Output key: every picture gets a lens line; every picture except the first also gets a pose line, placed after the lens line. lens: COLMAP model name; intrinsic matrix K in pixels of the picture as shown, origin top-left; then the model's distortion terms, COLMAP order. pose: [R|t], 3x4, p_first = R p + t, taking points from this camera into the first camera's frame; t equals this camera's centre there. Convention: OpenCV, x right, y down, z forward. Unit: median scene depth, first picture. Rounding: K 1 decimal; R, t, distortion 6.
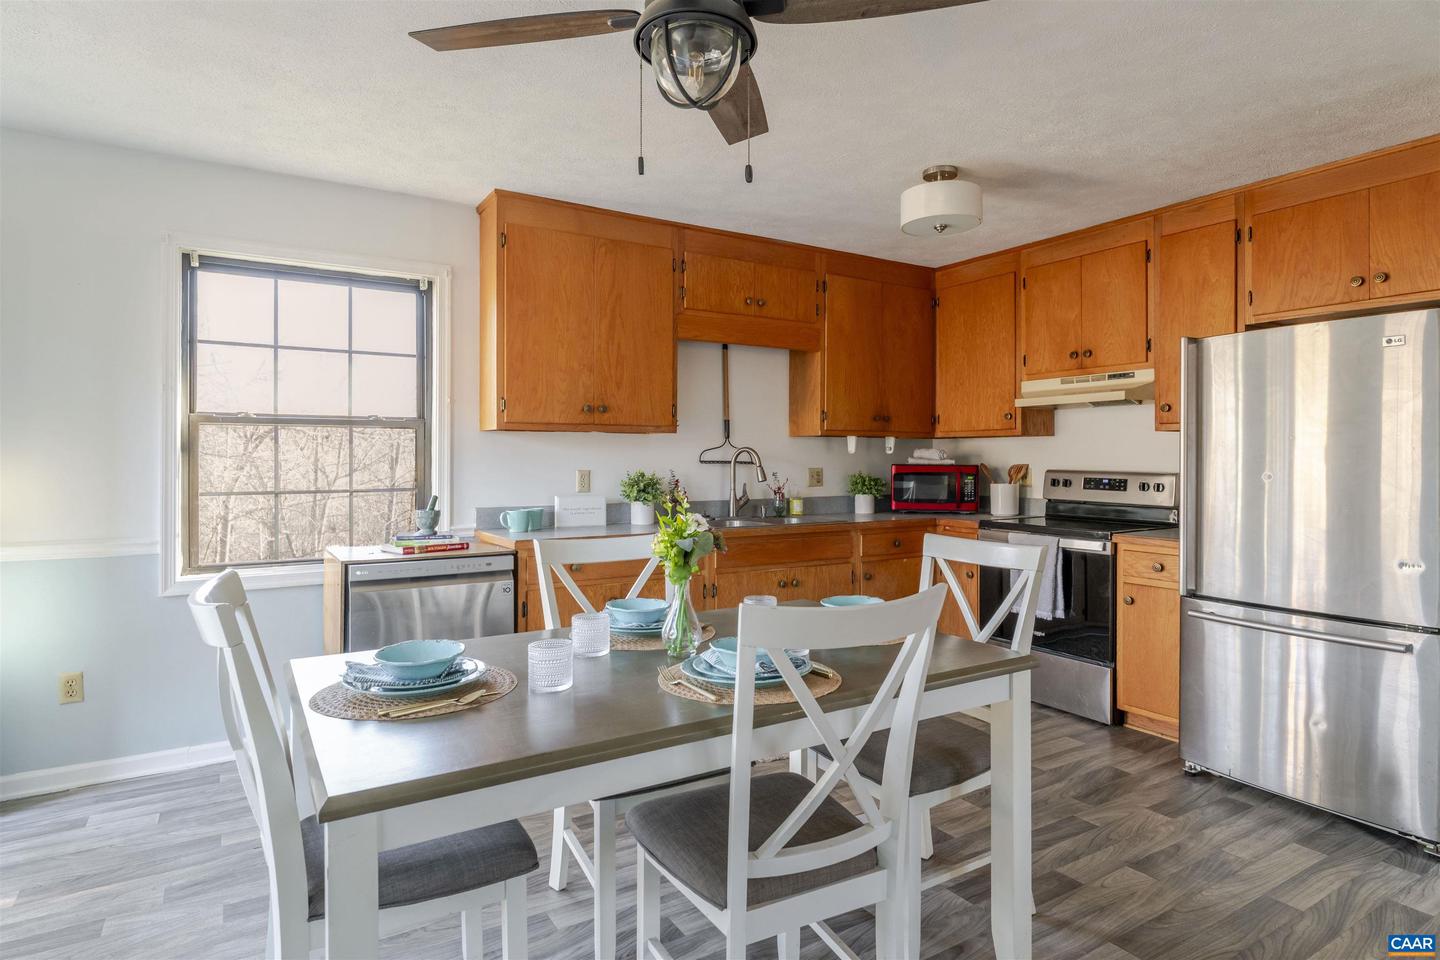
lens RADIAL K [[794.9, 0, 729.9], [0, 794.9, 462.0], [0, 0, 1]] dist [-0.001388, -0.000488]
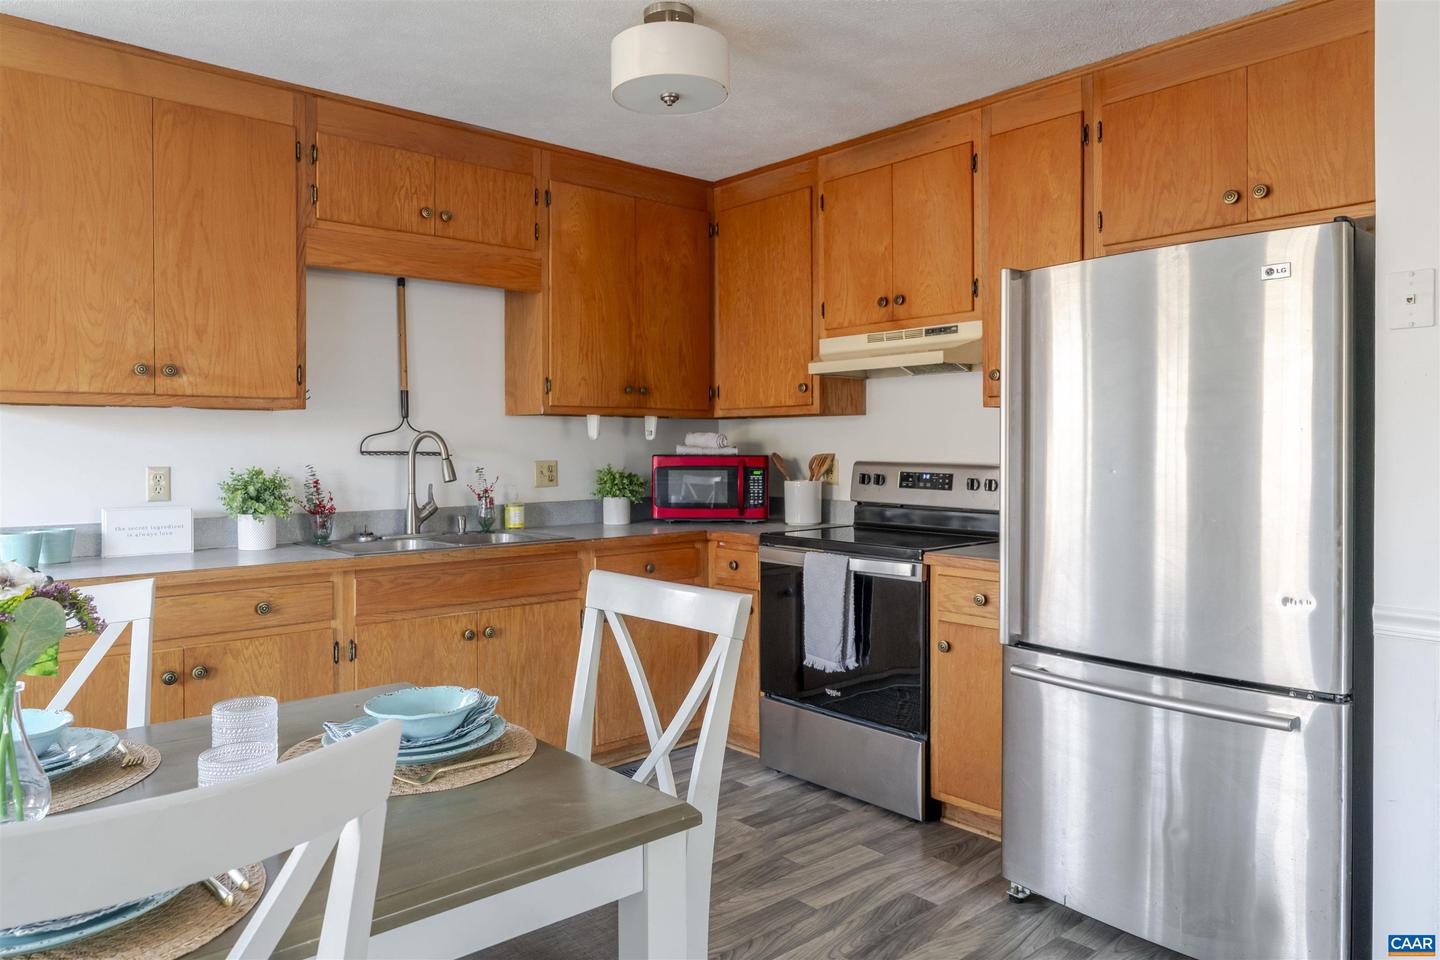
lens RADIAL K [[974.2, 0, 715.9], [0, 974.2, 460.3], [0, 0, 1]] dist [0.001903, -0.003763]
pose [[0.985664, -0.006466, 0.168598, 0.134657], [0.004854, 0.999938, 0.009976, -0.000771], [-0.168653, -0.009014, 0.985634, 0.155922]]
